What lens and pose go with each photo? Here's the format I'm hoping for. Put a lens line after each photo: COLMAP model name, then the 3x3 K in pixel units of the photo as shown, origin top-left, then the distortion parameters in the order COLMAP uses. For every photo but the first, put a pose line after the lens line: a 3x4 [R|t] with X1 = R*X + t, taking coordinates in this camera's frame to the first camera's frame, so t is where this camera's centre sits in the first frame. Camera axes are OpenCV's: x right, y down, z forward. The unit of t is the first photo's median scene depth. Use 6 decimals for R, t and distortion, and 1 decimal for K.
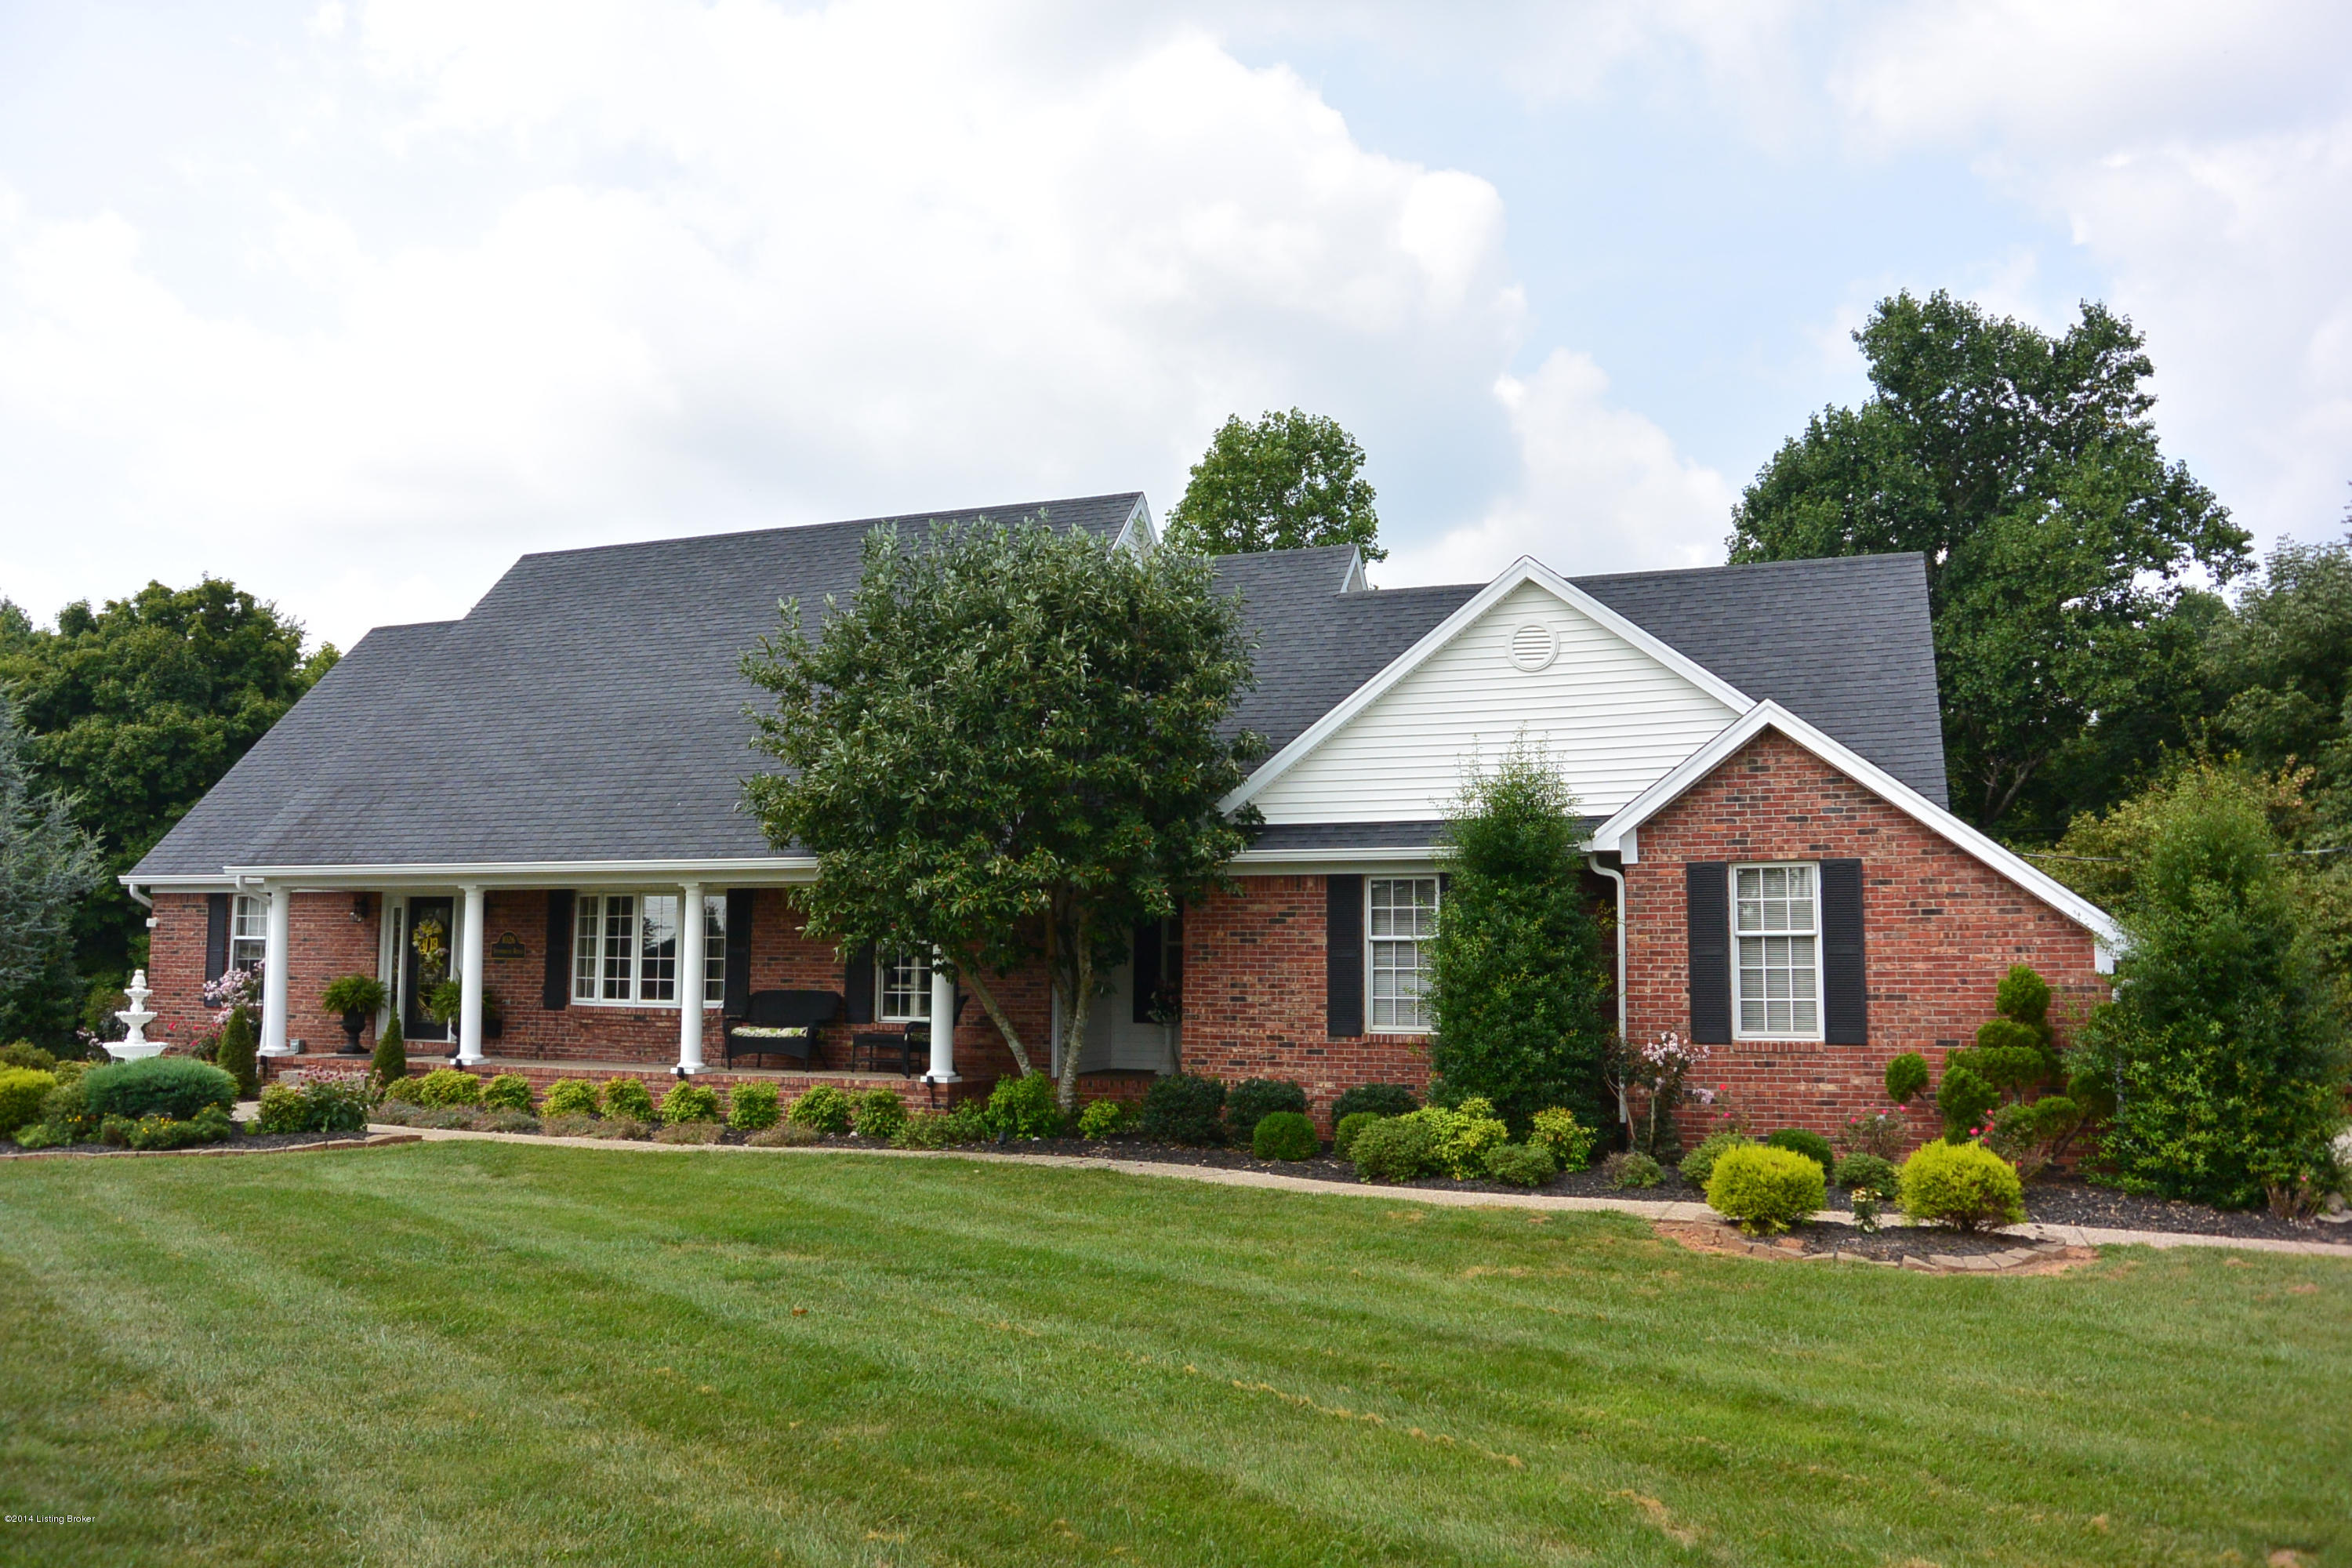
lens RADIAL K [[1817.8, 0, 1189.7], [0, 1817.8, 779.7], [0, 0, 1]] dist [-0.087820, 0.038739]
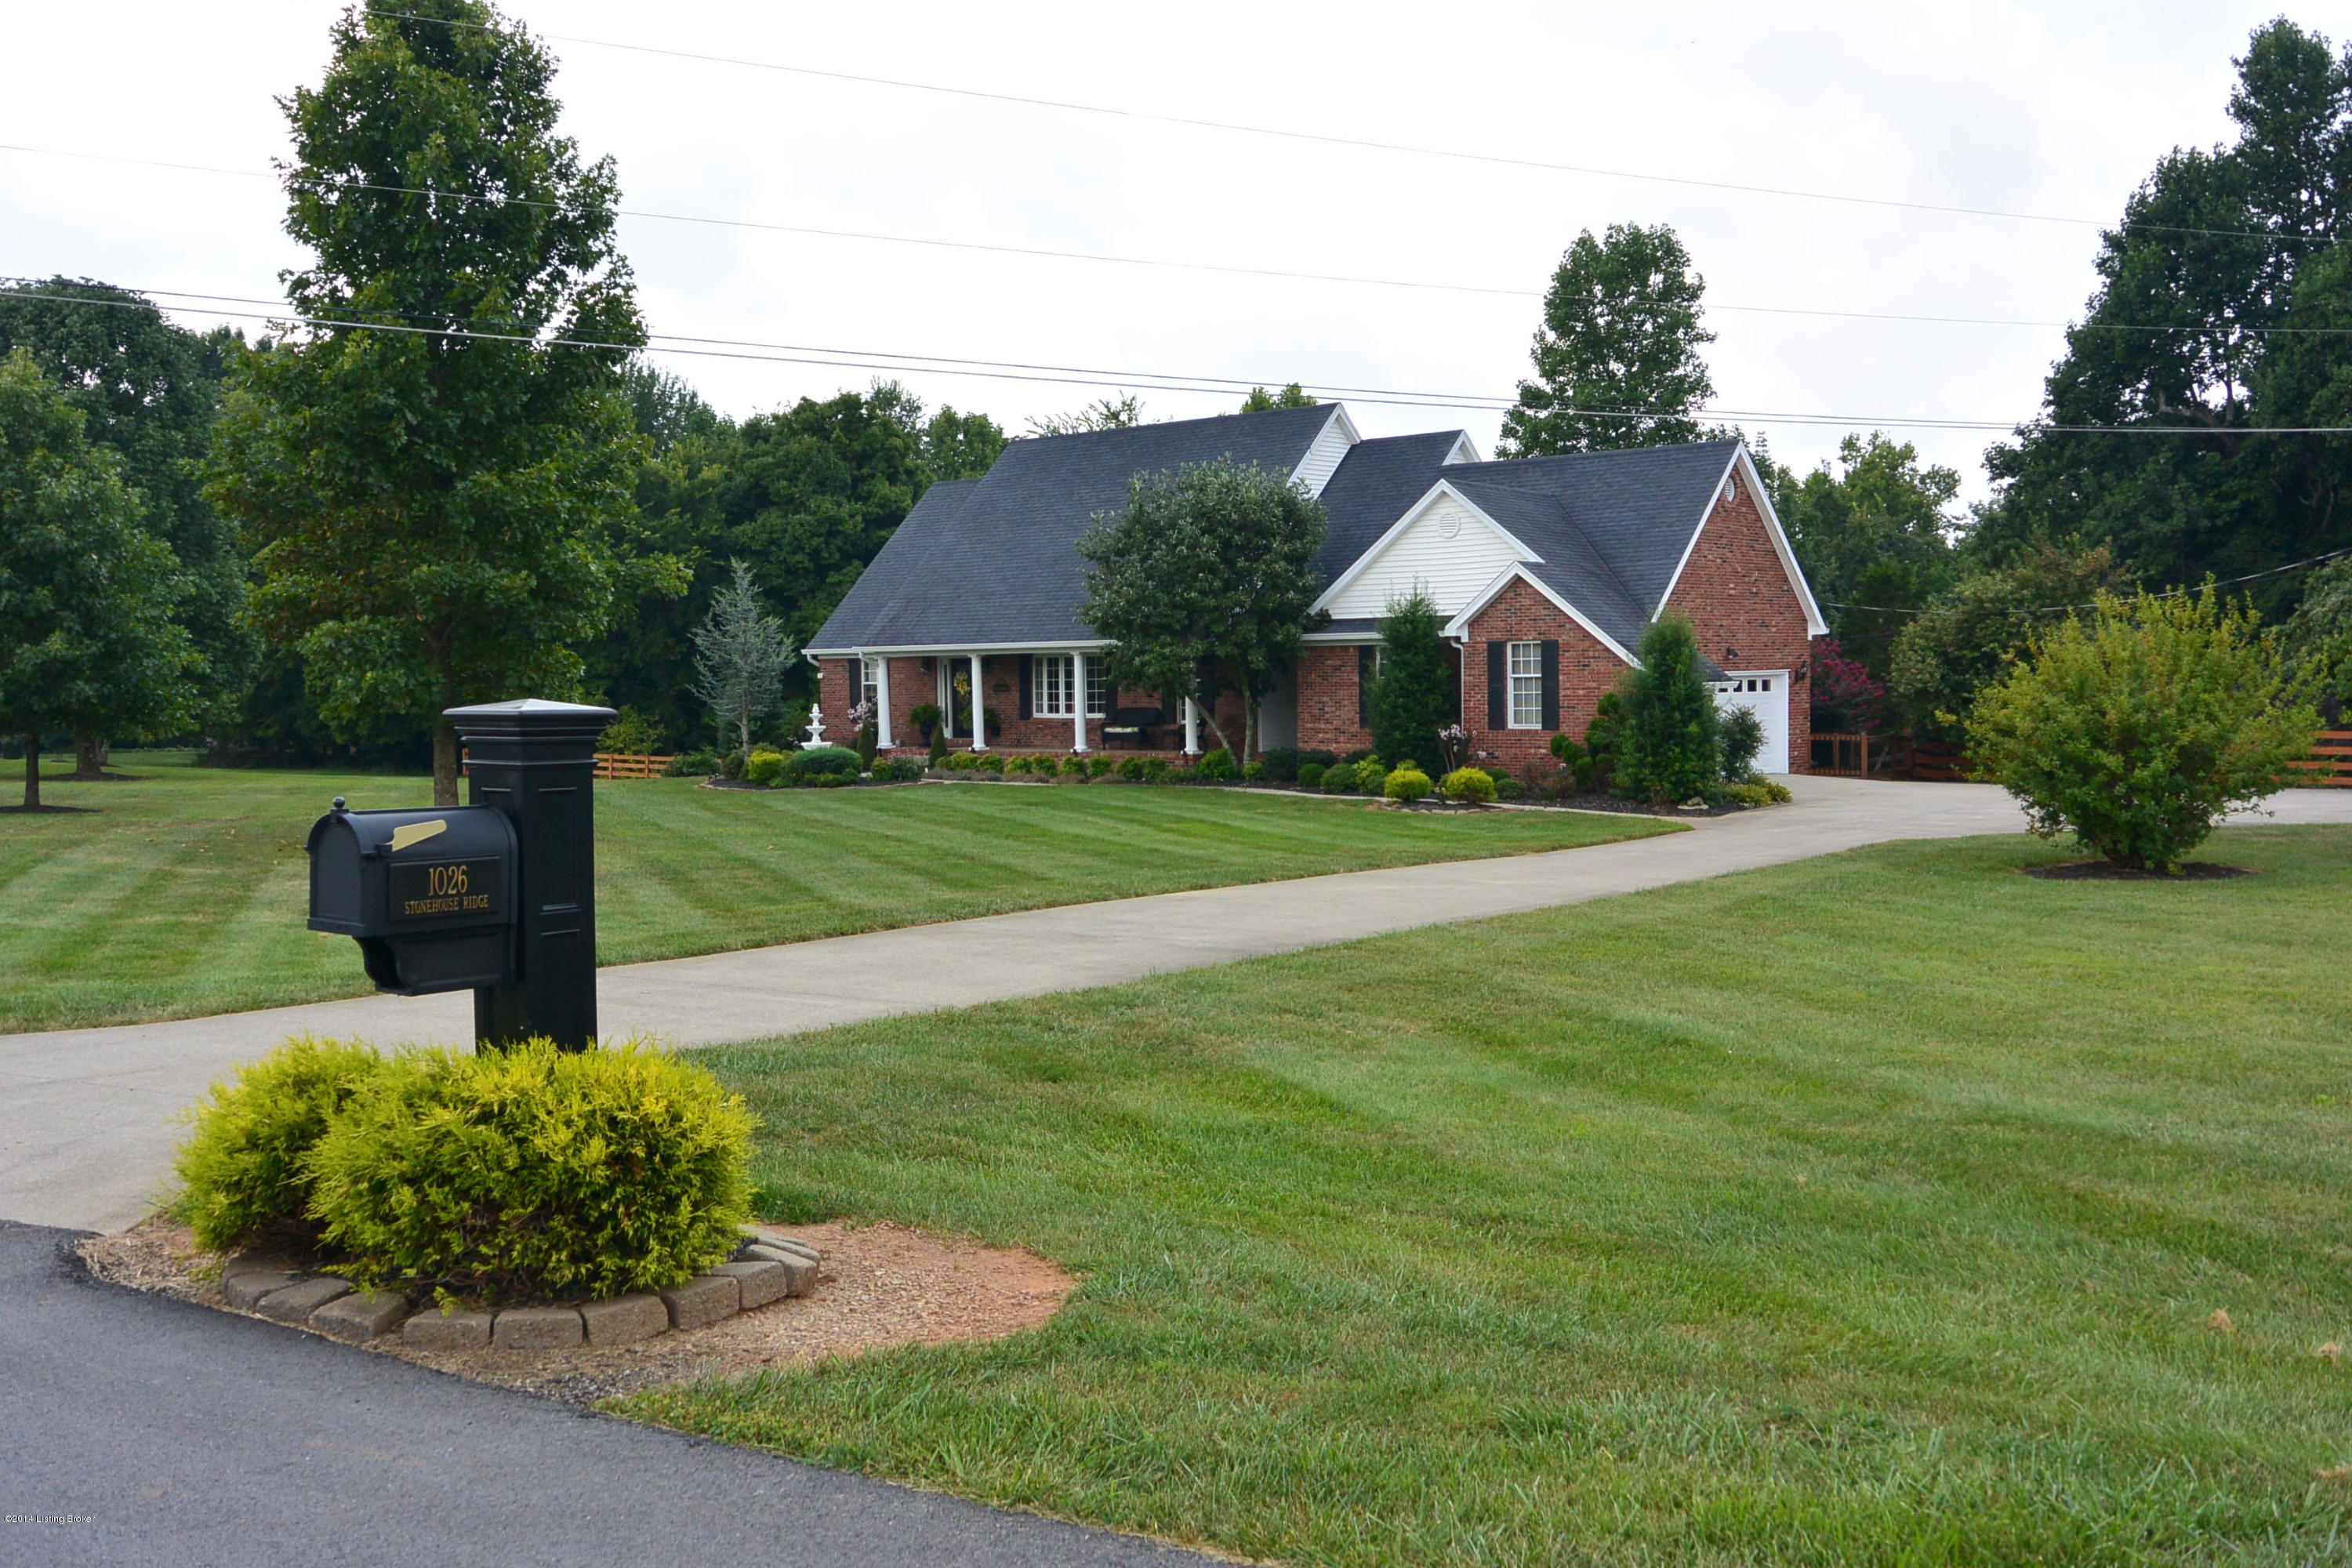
lens RADIAL K [[1785.9, 0, 1176.0], [0, 1785.9, 784.0], [0, 0, 1]] dist [-0.082350, -0.002294]
pose [[0.943962, 0.000119, -0.330055, 0.396187], [0.054270, 0.986333, 0.155570, -0.082637], [0.325562, -0.164764, 0.931054, -0.657063]]
